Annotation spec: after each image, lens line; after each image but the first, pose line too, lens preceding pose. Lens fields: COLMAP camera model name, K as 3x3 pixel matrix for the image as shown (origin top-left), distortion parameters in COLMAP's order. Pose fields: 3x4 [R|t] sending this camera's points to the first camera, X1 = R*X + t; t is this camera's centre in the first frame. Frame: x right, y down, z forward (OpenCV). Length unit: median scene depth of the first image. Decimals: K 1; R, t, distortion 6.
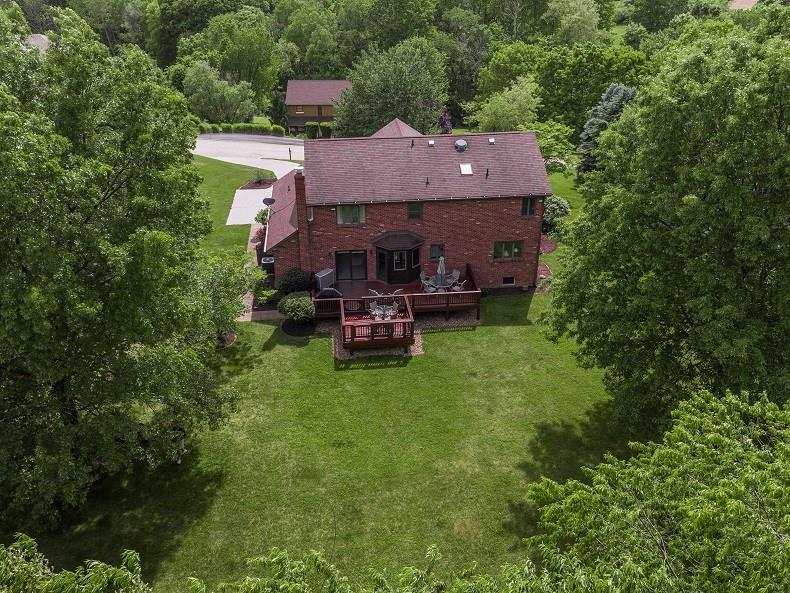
lens RADIAL K [[744.0, 0, 395.0], [0, 744.0, 296.5], [0, 0, 1]] dist [0.007274, -0.005330]
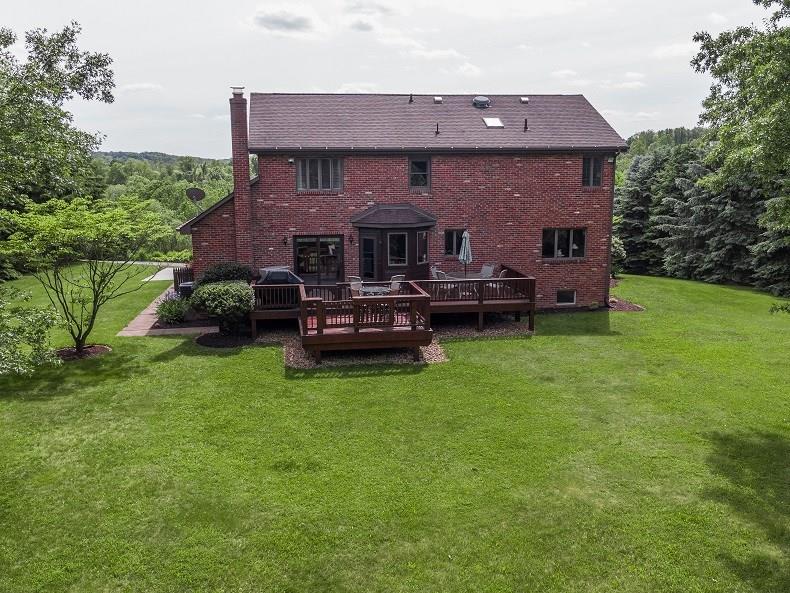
lens RADIAL K [[744.0, 0, 395.0], [0, 744.0, 296.5], [0, 0, 1]] dist [0.007274, -0.005330]
pose [[0.998963, -0.006043, 0.045118, -0.025868], [0.020222, 0.946897, -0.320899, 0.208079], [-0.040783, 0.321479, 0.946038, 0.463679]]
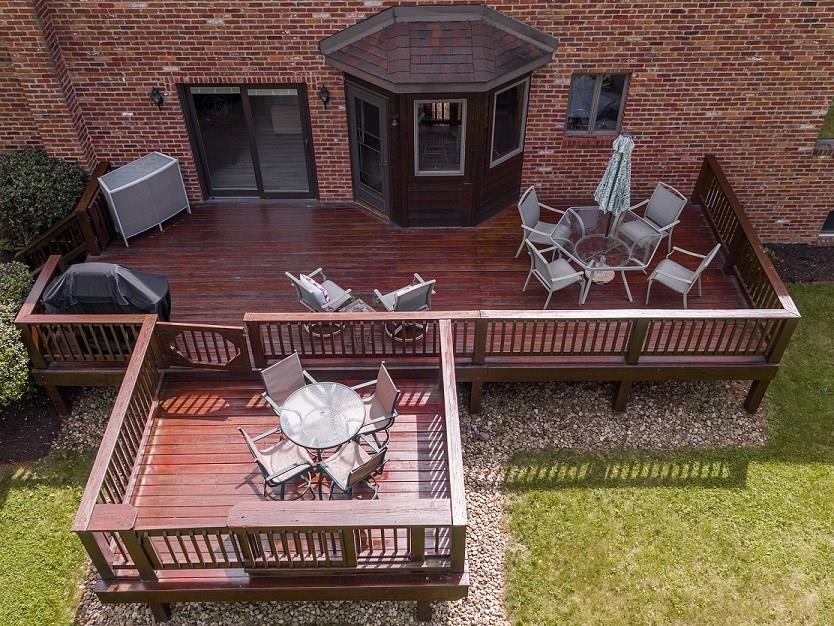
lens RADIAL K [[785.4, 0, 417.0], [0, 785.4, 313.0], [0, 0, 1]] dist [0.007274, -0.005330]
pose [[0.995772, 0.063064, -0.066787, 0.022030], [-0.044063, 0.965910, 0.255102, -0.063648], [0.080598, -0.251081, 0.964605, 0.811867]]
